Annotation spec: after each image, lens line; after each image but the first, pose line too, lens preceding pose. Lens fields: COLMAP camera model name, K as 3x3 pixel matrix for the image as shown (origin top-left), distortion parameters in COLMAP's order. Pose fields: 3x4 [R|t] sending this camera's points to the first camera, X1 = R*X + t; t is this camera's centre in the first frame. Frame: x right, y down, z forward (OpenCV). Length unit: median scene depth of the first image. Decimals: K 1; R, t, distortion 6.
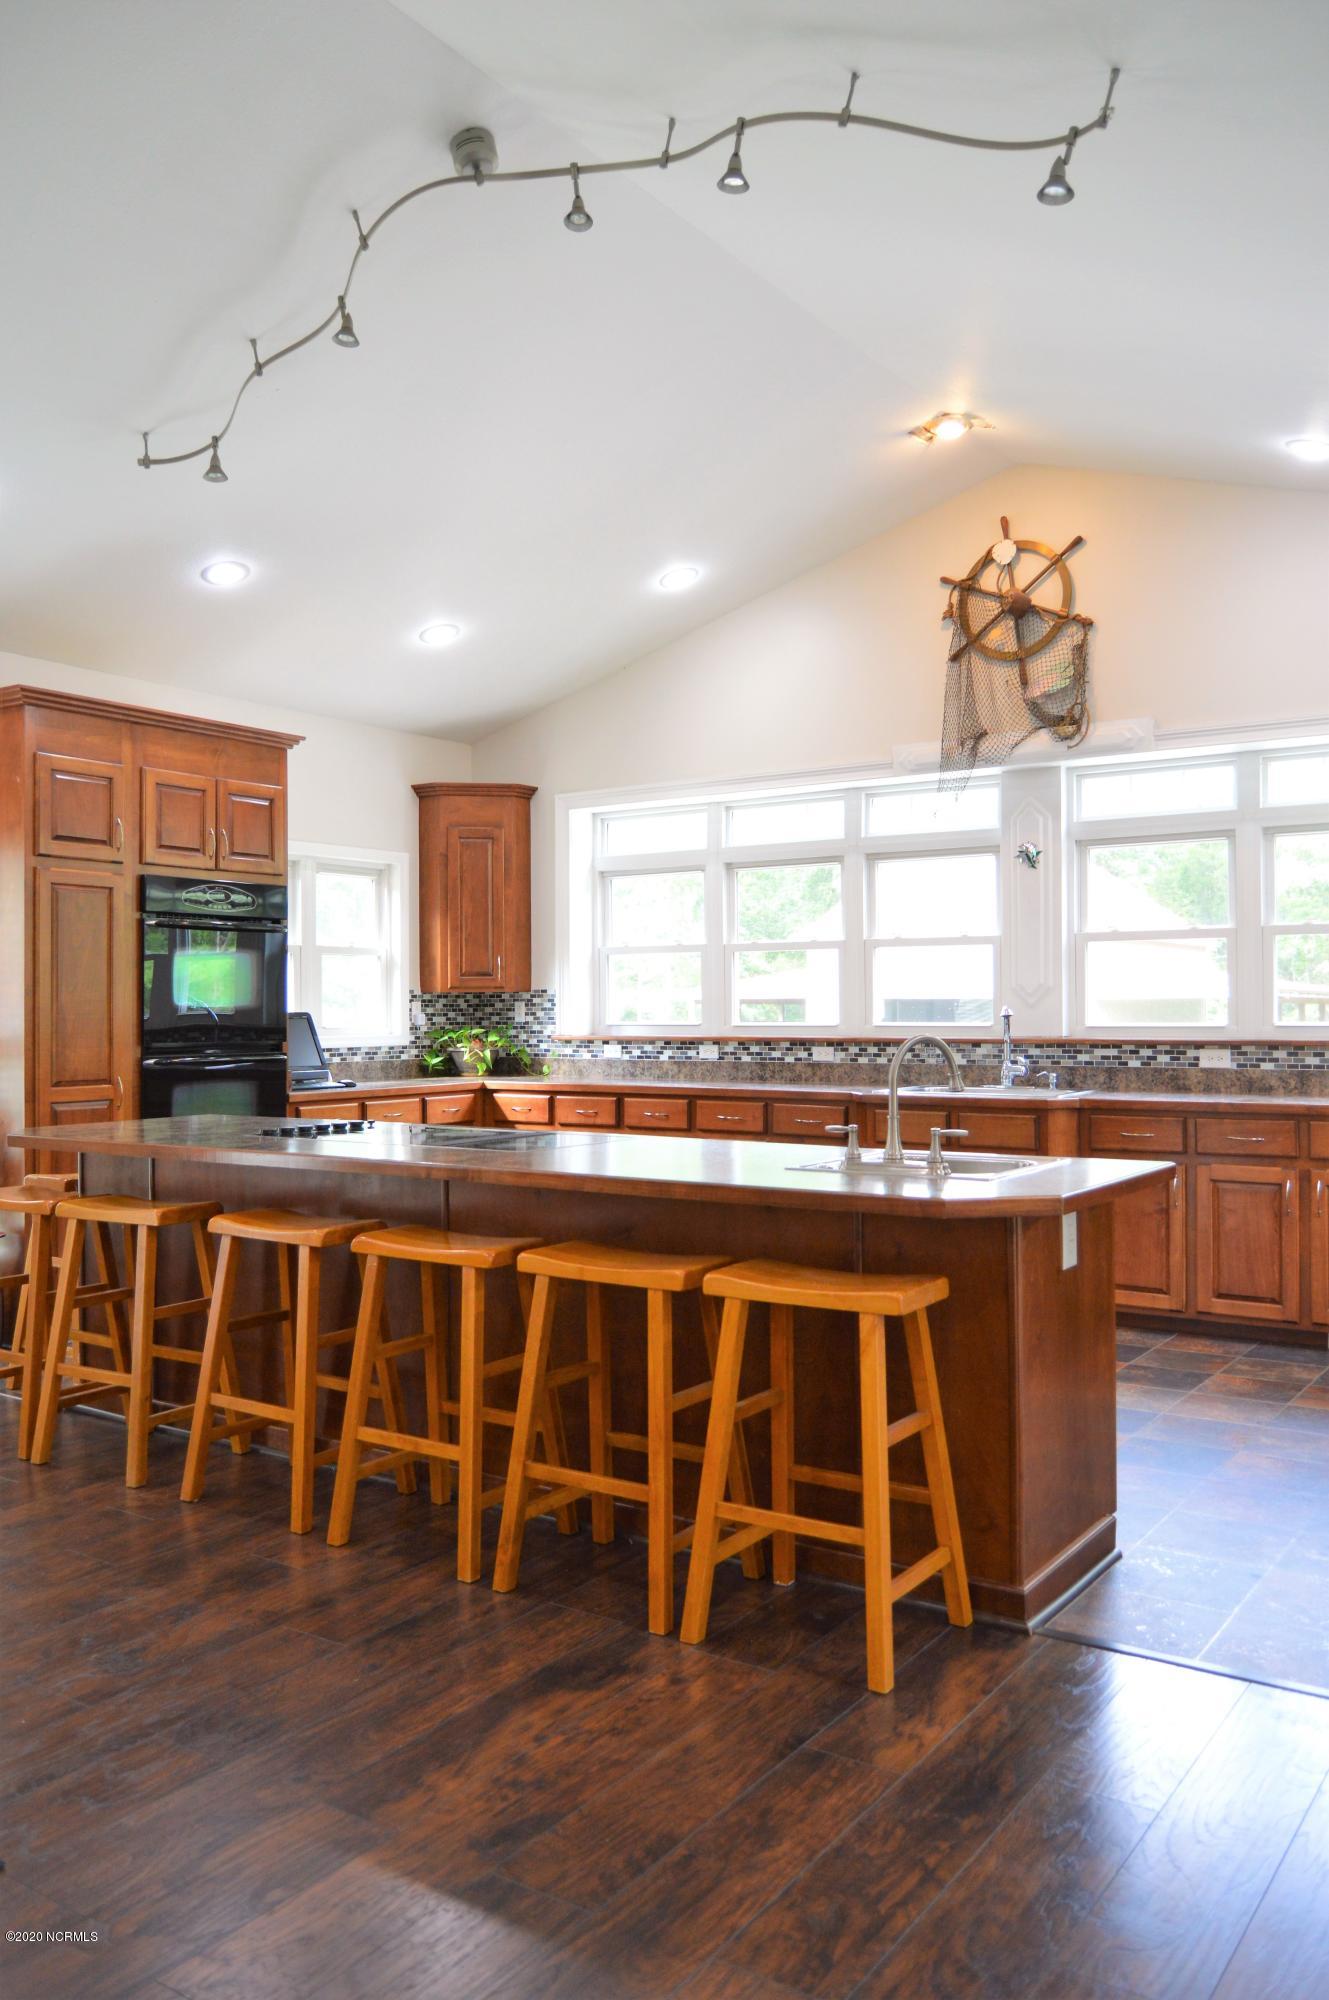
lens RADIAL K [[1562.5, 0, 658.4], [0, 1562.5, 997.6], [0, 0, 1]] dist [-0.015166, 0.003234]
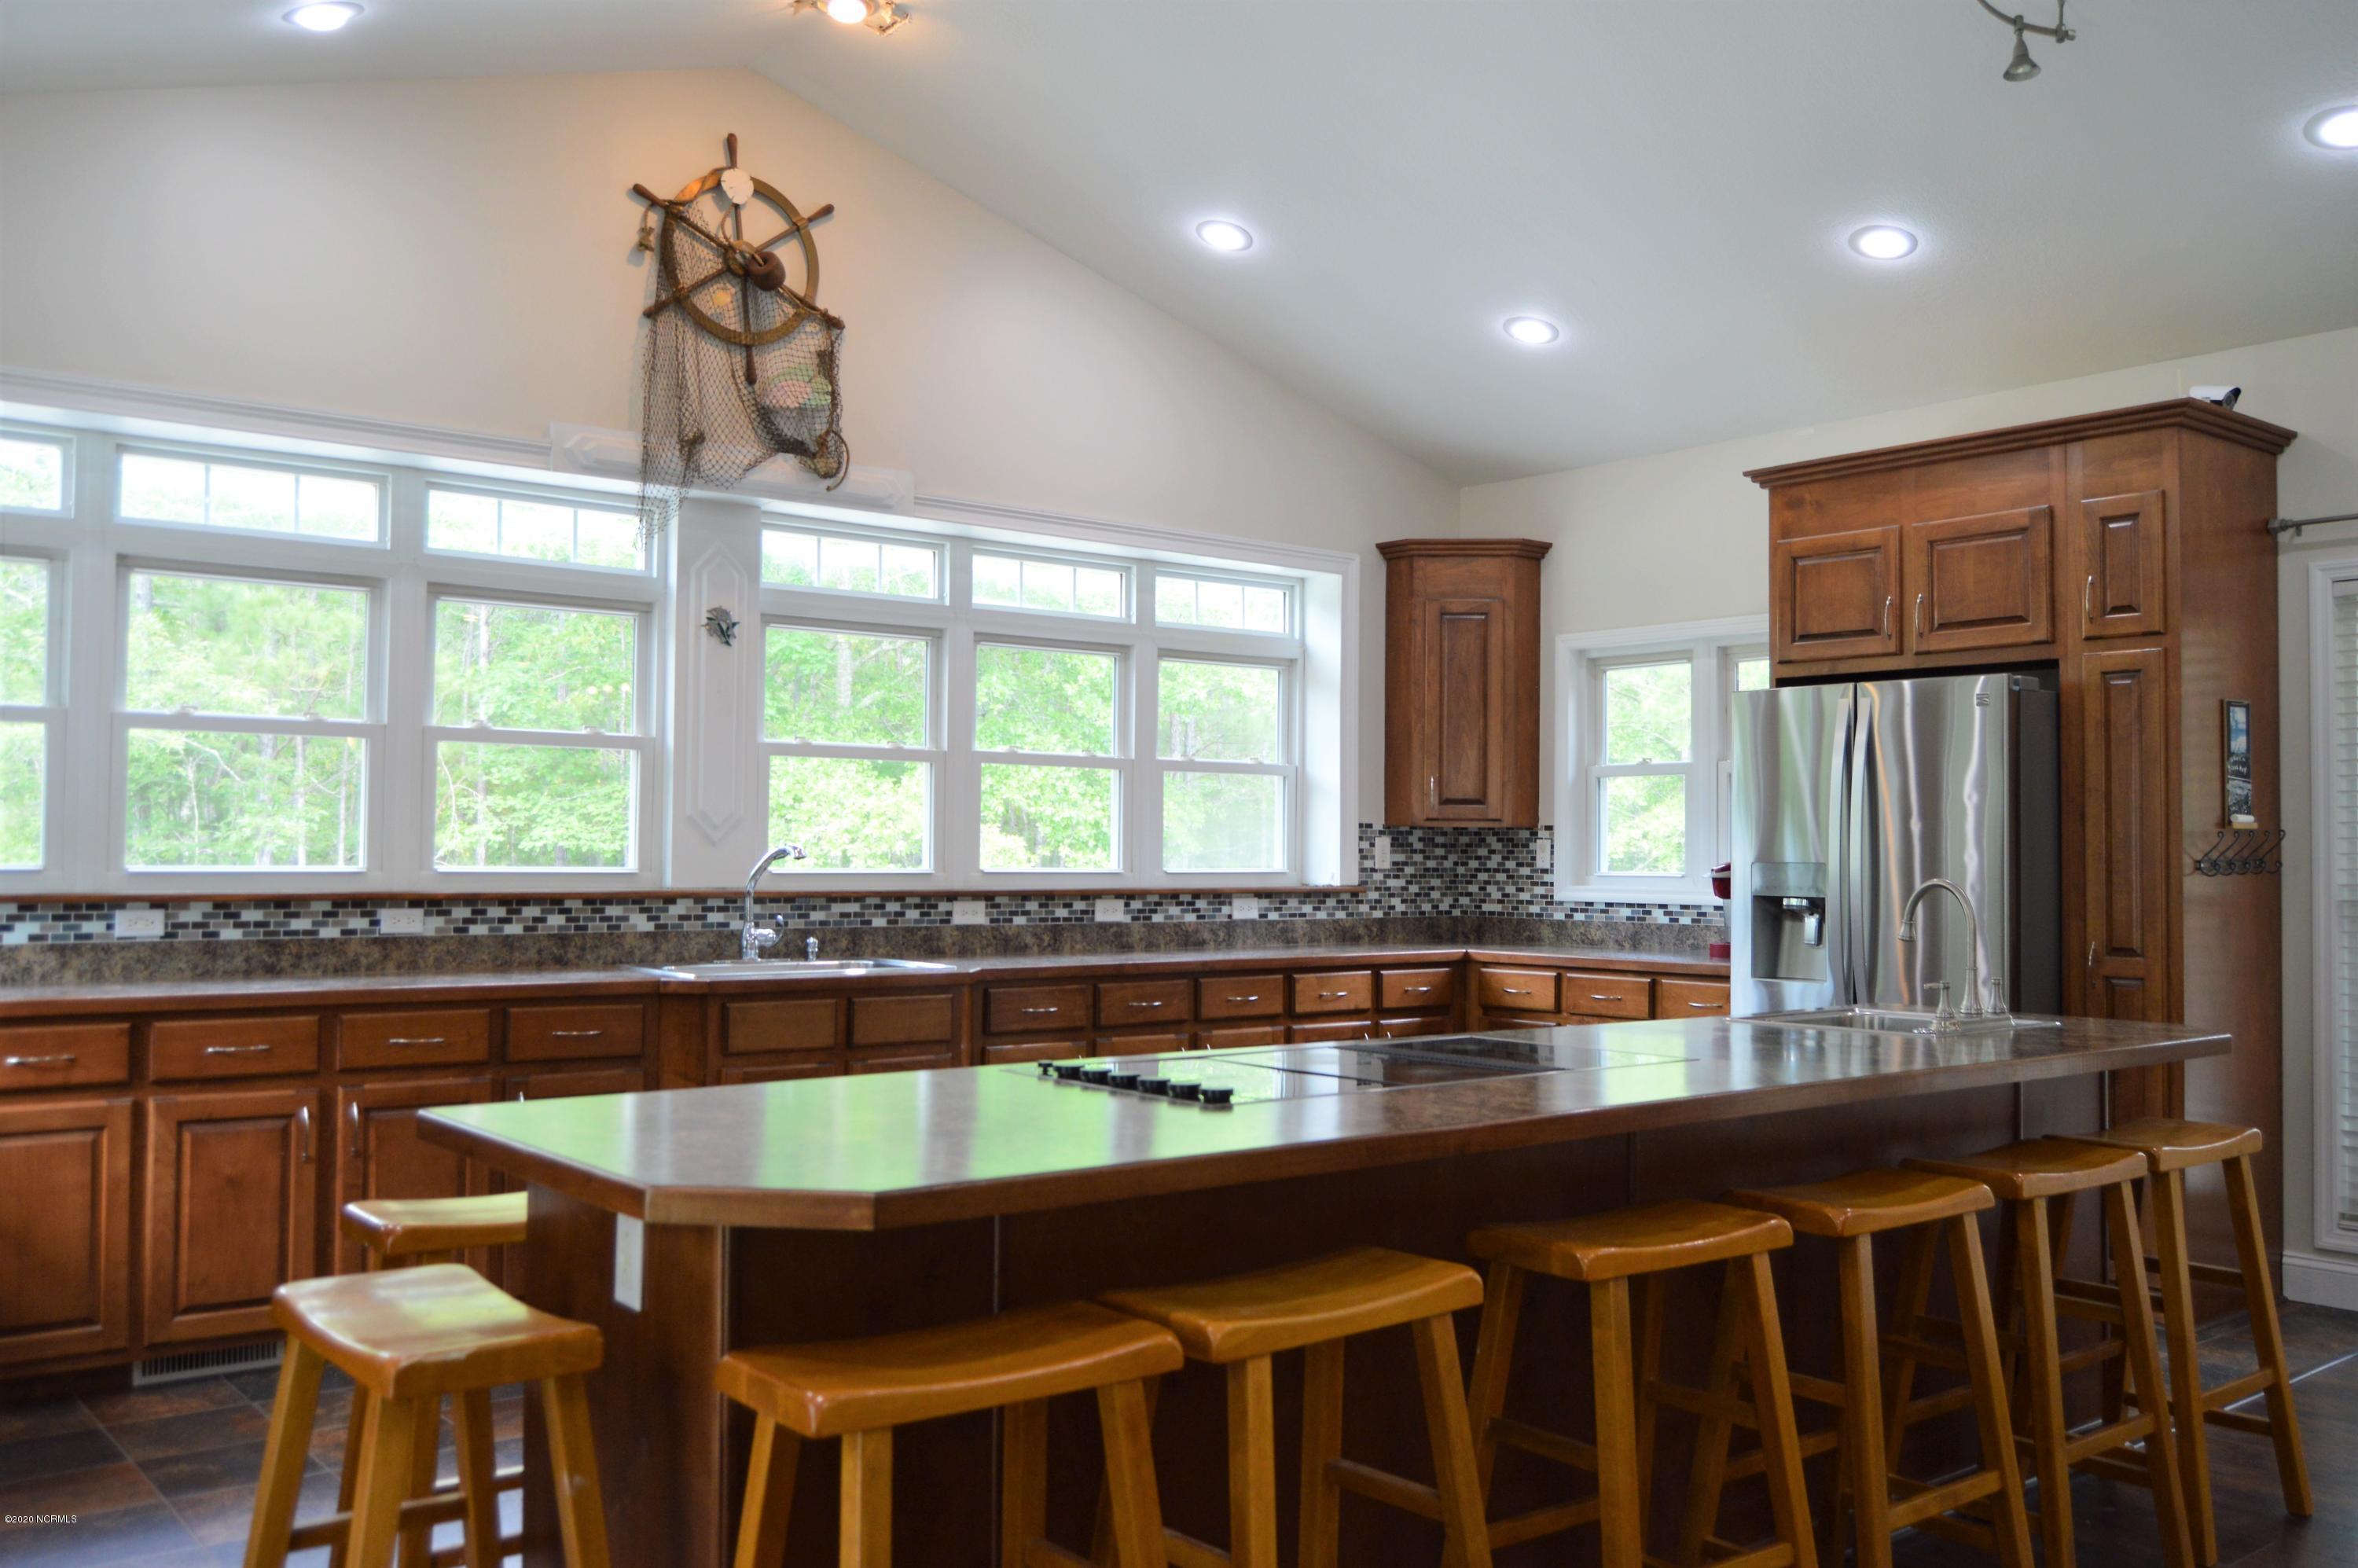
lens RADIAL K [[1990.8, 0, 1199.8], [0, 1990.8, 788.4], [0, 0, 1]] dist [-0.020915, 0.002959]
pose [[0.277438, 0.040782, 0.959877, -0.554743], [-0.015796, 0.999157, -0.037886, 0.011197], [-0.960614, -0.004651, 0.277849, 0.558481]]
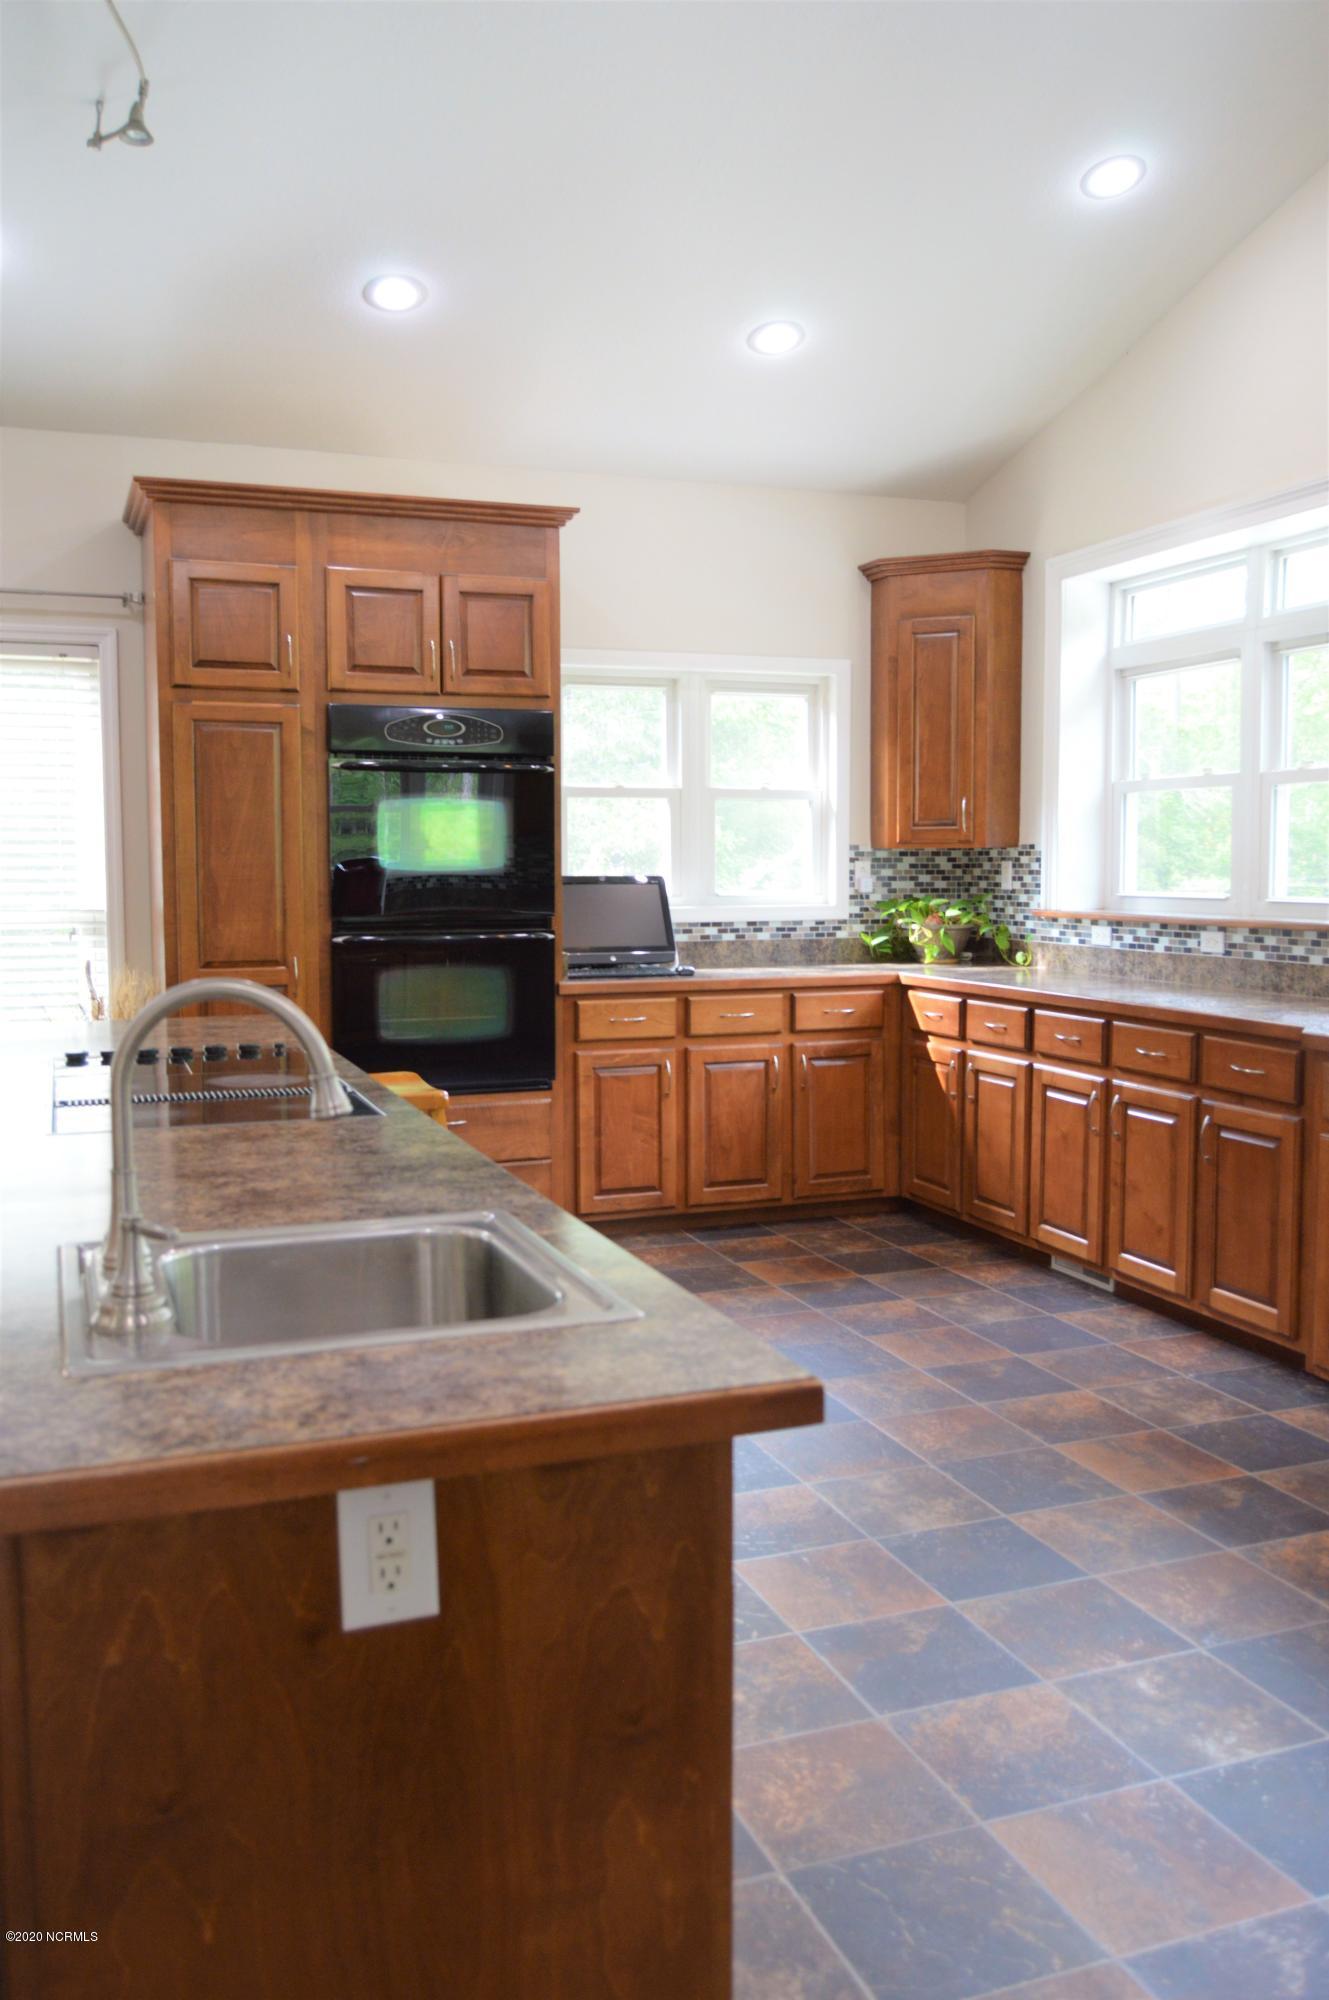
lens RADIAL K [[1653.1, 0, 660.1], [0, 1653.1, 996.5], [0, 0, 1]] dist [-0.016959, 0.000586]
pose [[0.819756, 0.050390, -0.570492, 0.265130], [0.002356, 0.995817, 0.091344, -0.006266], [0.572708, -0.076223, 0.816208, 0.358274]]
